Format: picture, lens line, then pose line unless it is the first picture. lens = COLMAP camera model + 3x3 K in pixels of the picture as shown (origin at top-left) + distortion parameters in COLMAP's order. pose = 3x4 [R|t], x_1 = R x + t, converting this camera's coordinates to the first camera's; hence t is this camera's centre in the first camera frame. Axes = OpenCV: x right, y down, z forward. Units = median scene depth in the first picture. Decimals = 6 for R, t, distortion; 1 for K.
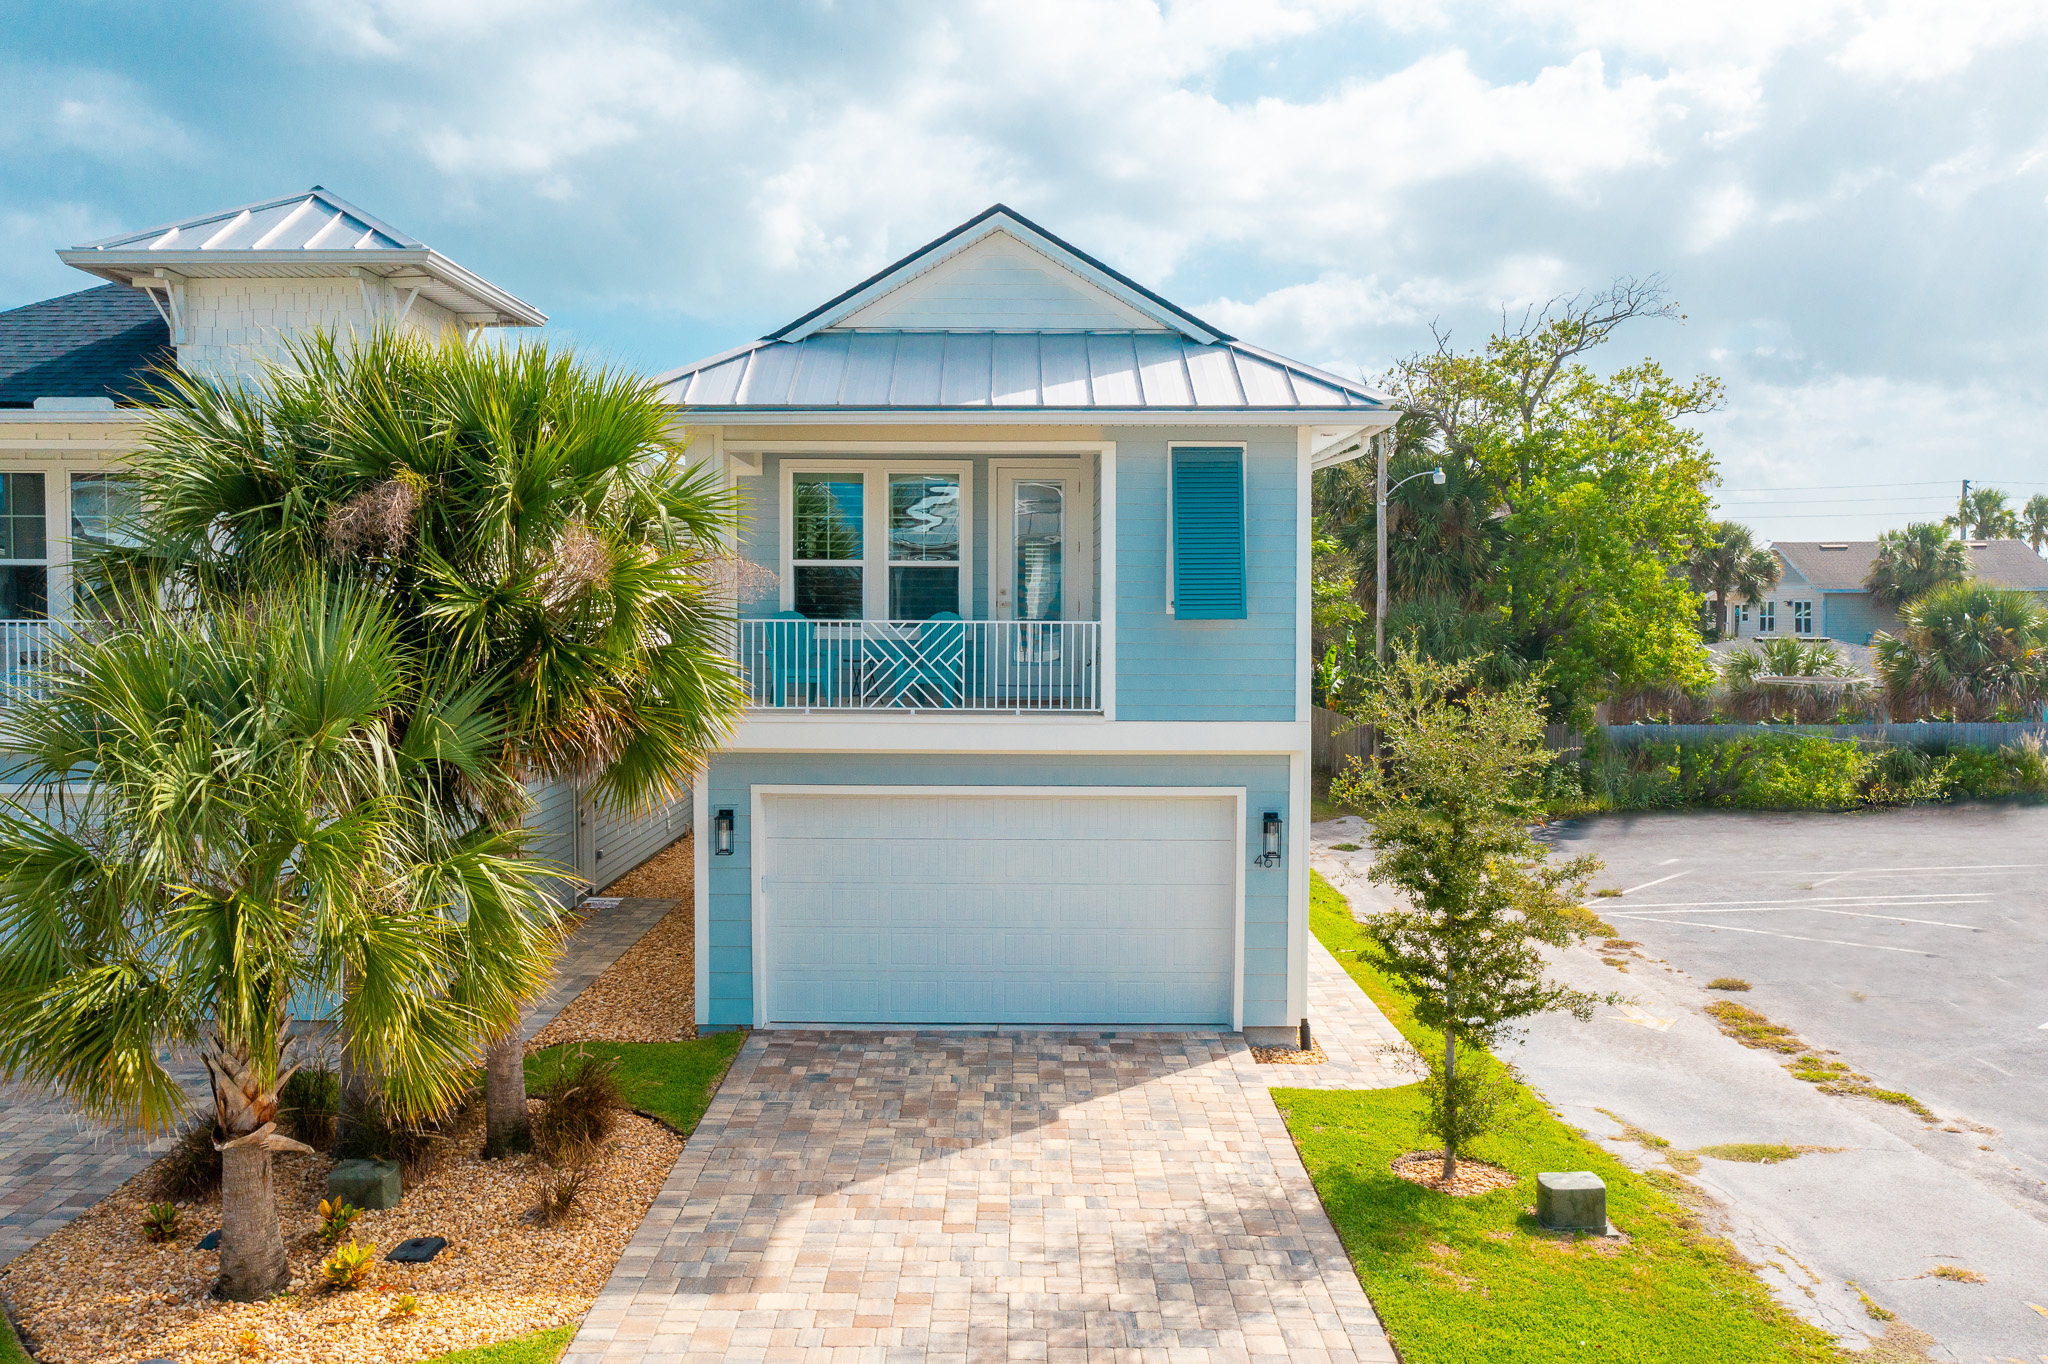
lens RADIAL K [[1616.1, 0, 1024.0], [0, 1616.1, 682.0], [0, 0, 1]] dist [-0.012900, -0.010464]
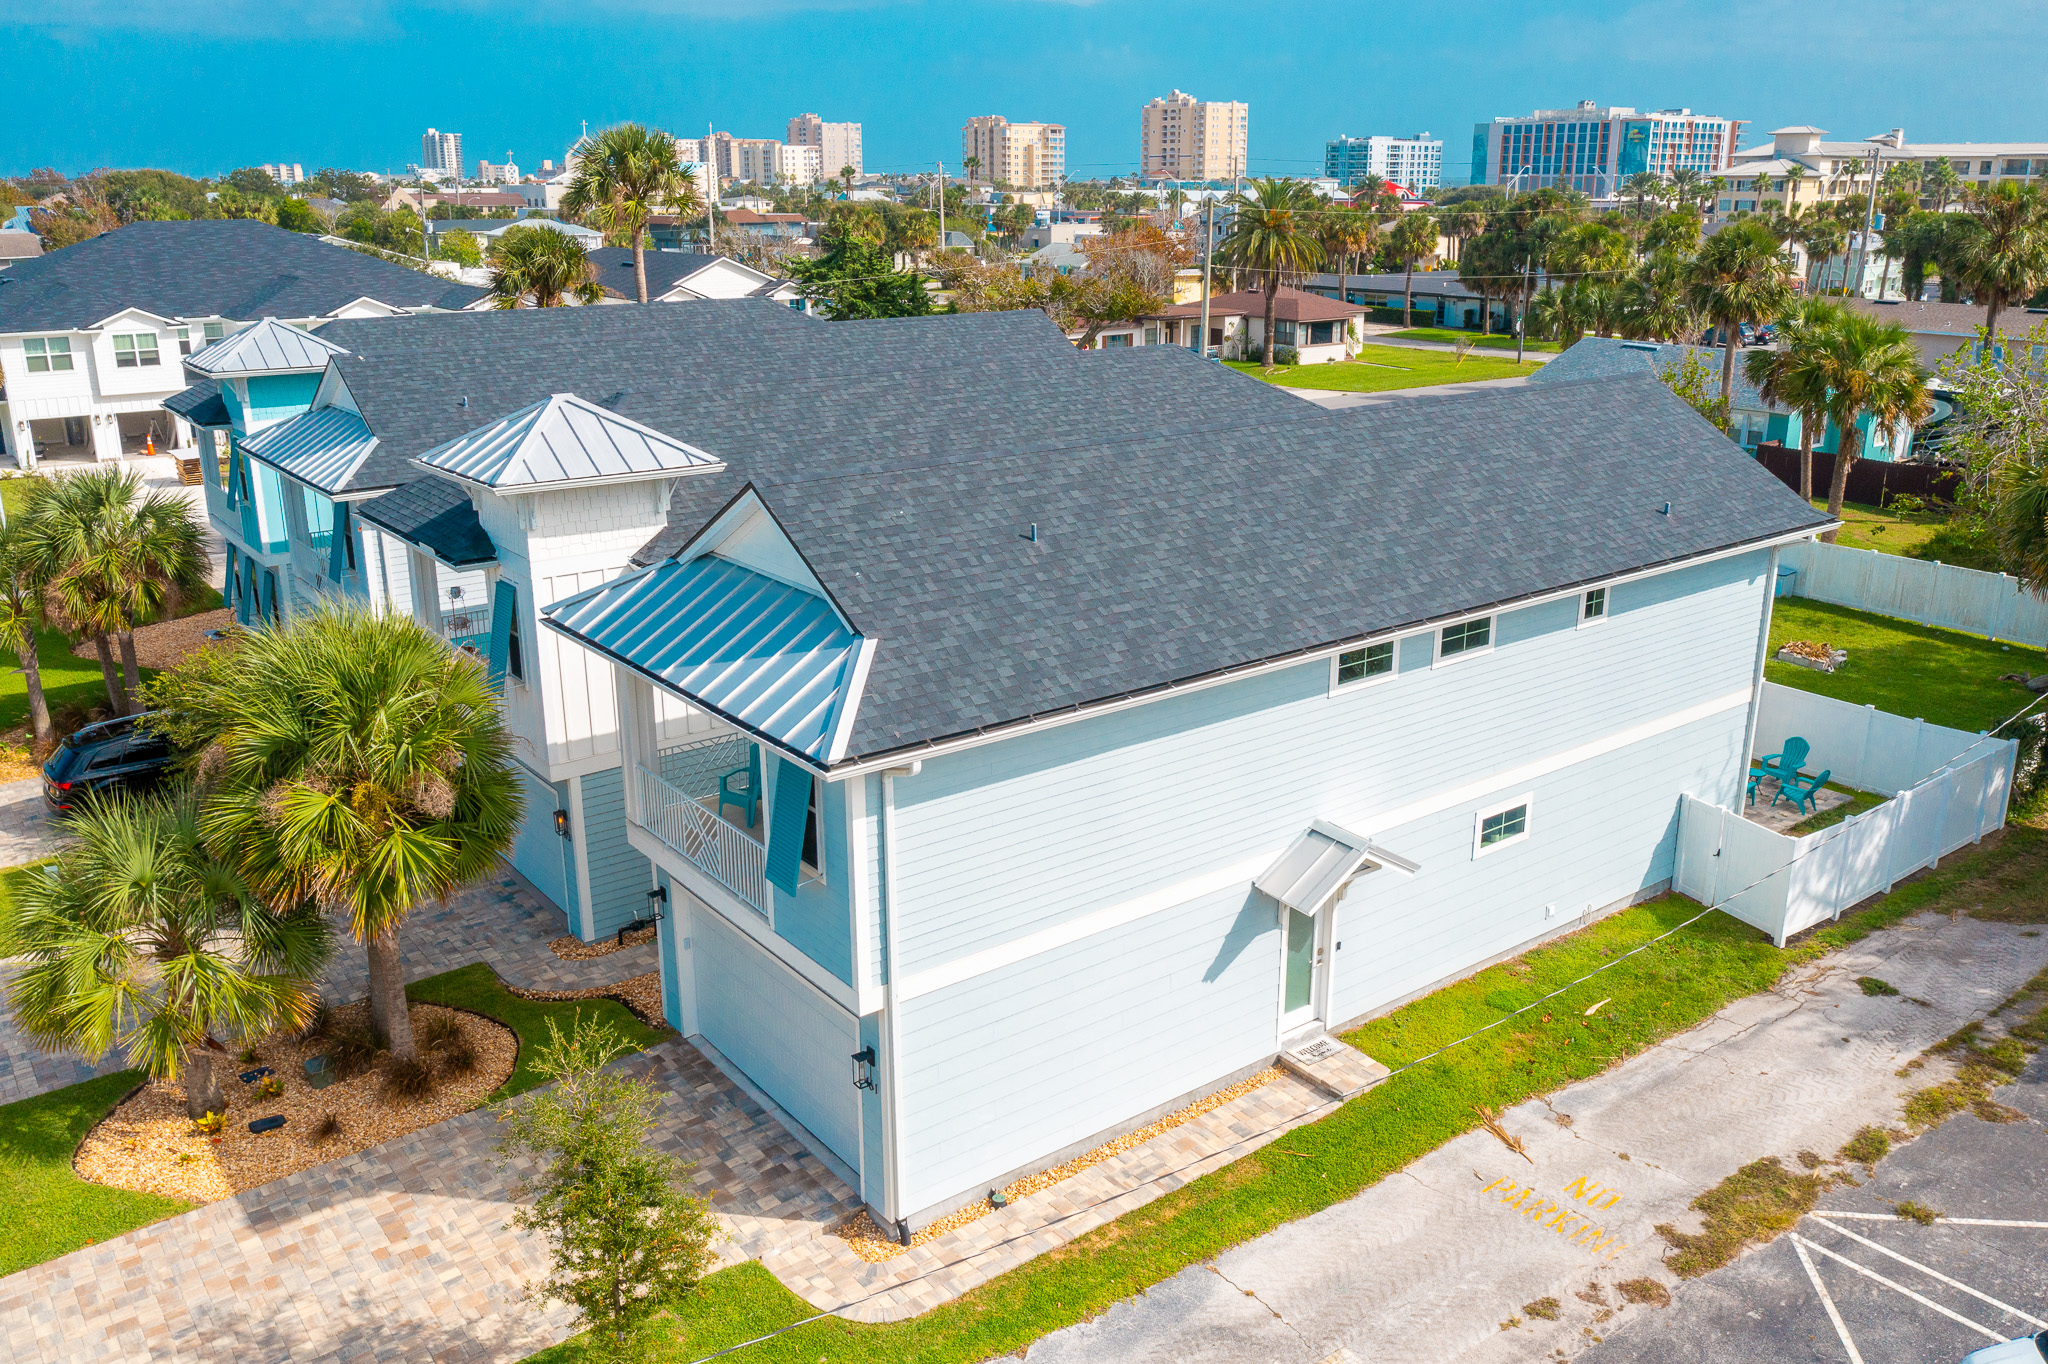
lens RADIAL K [[1616.1, 0, 1024.0], [0, 1616.1, 682.0], [0, 0, 1]] dist [-0.012900, -0.010464]
pose [[0.600869, 0.234232, -0.764259, 1.177922], [-0.032395, 0.962454, 0.269506, -0.547398], [0.798691, -0.137180, 0.585897, 0.522614]]
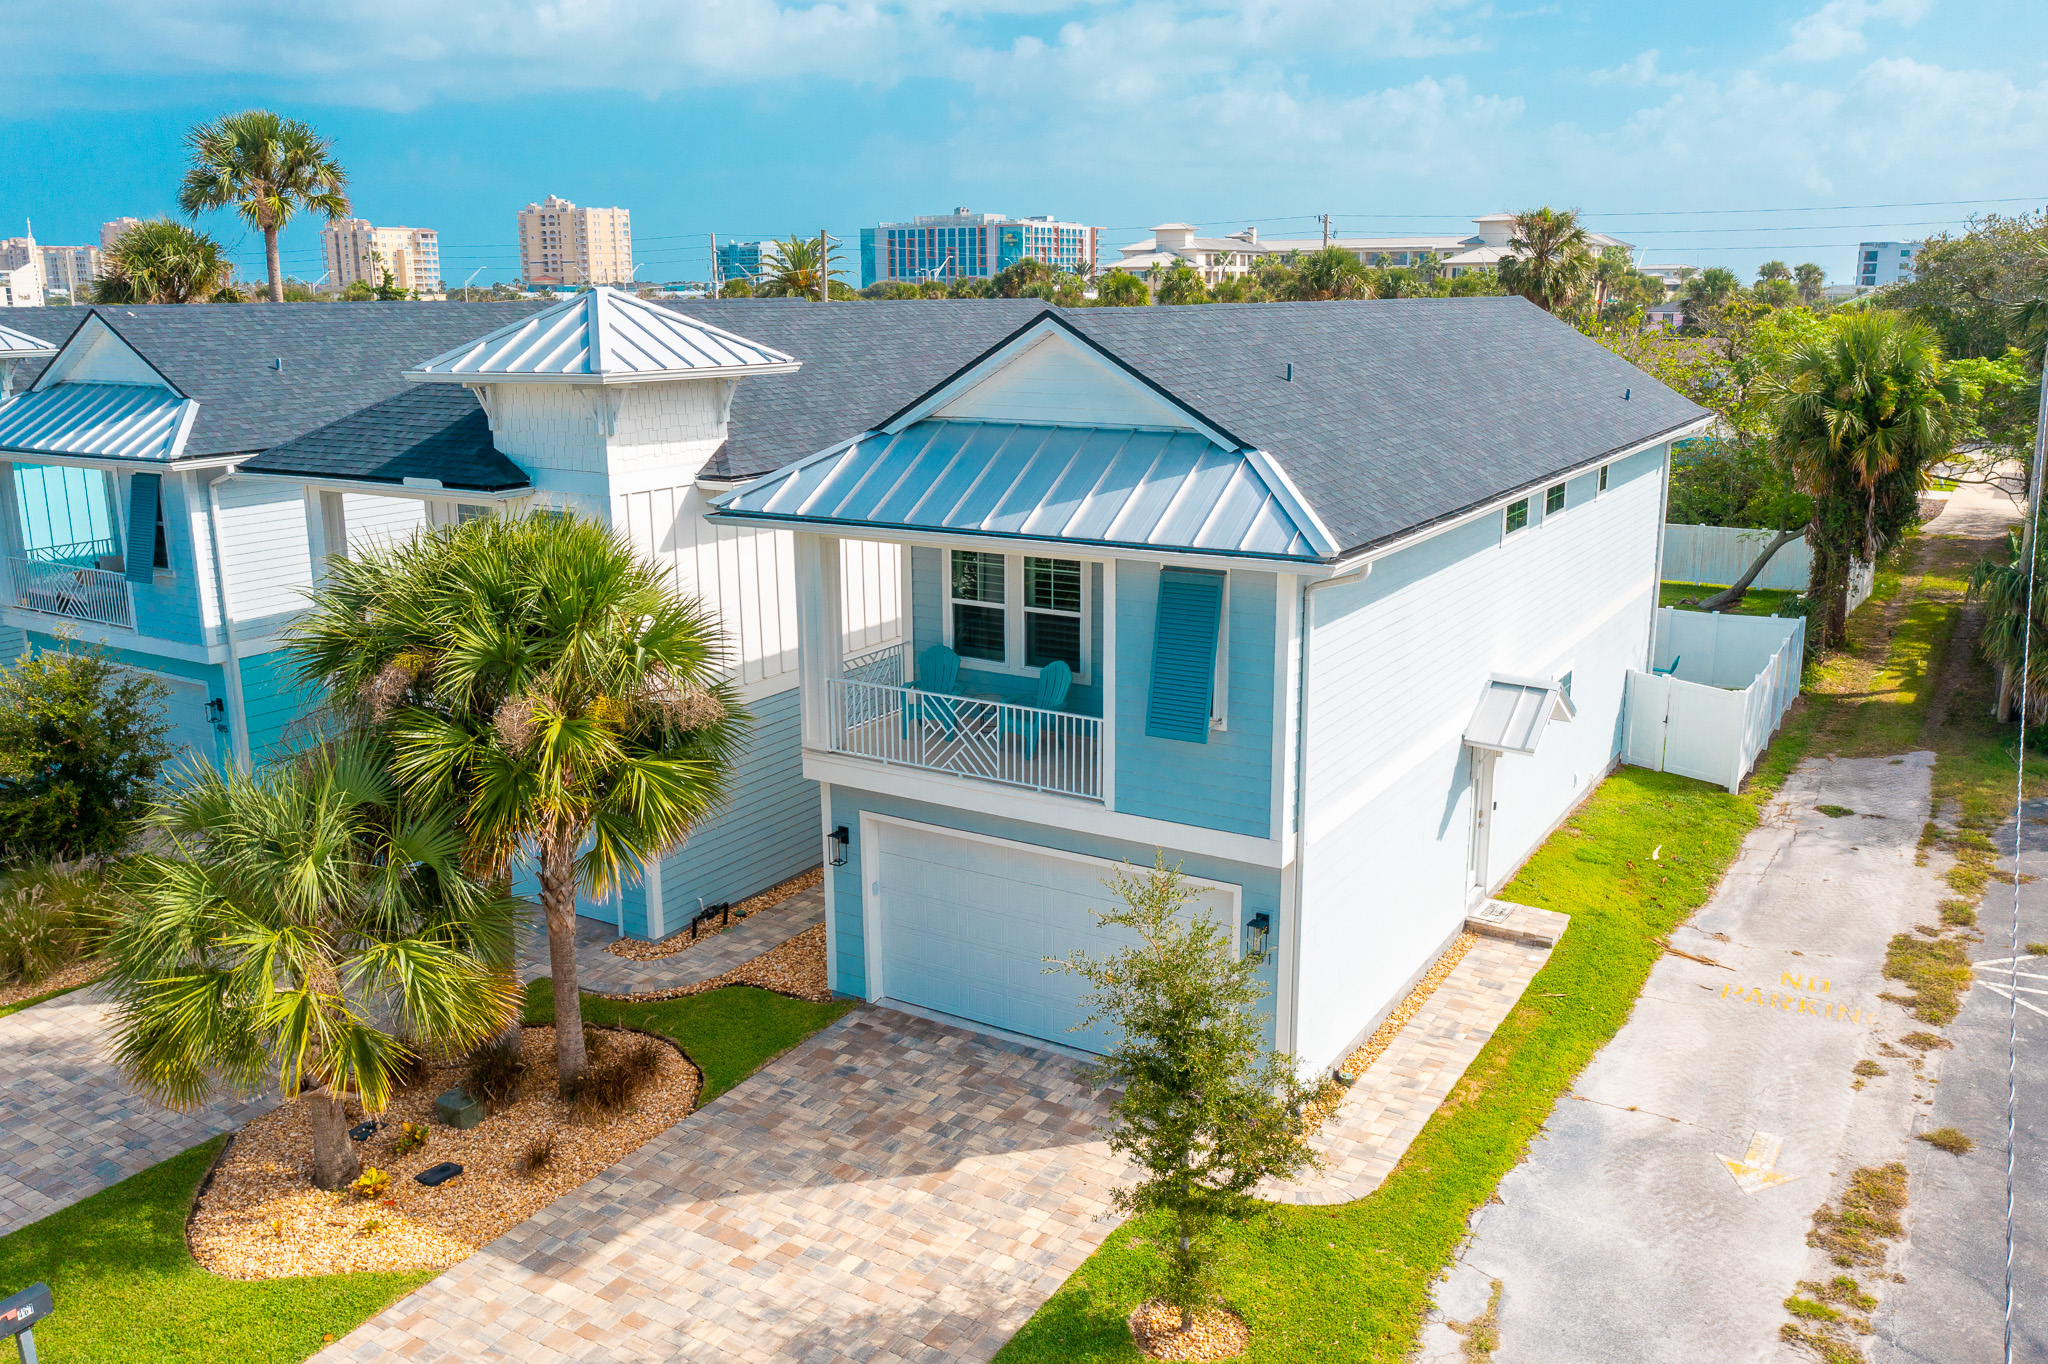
lens RADIAL K [[1637.7, 0, 1024.0], [0, 1637.7, 682.0], [0, 0, 1]] dist [-0.016975, -0.002026]
pose [[0.851287, 0.115108, -0.511918, 0.620581], [-0.016000, 0.980881, 0.193949, -0.303756], [0.524456, -0.156916, 0.836853, 0.077838]]
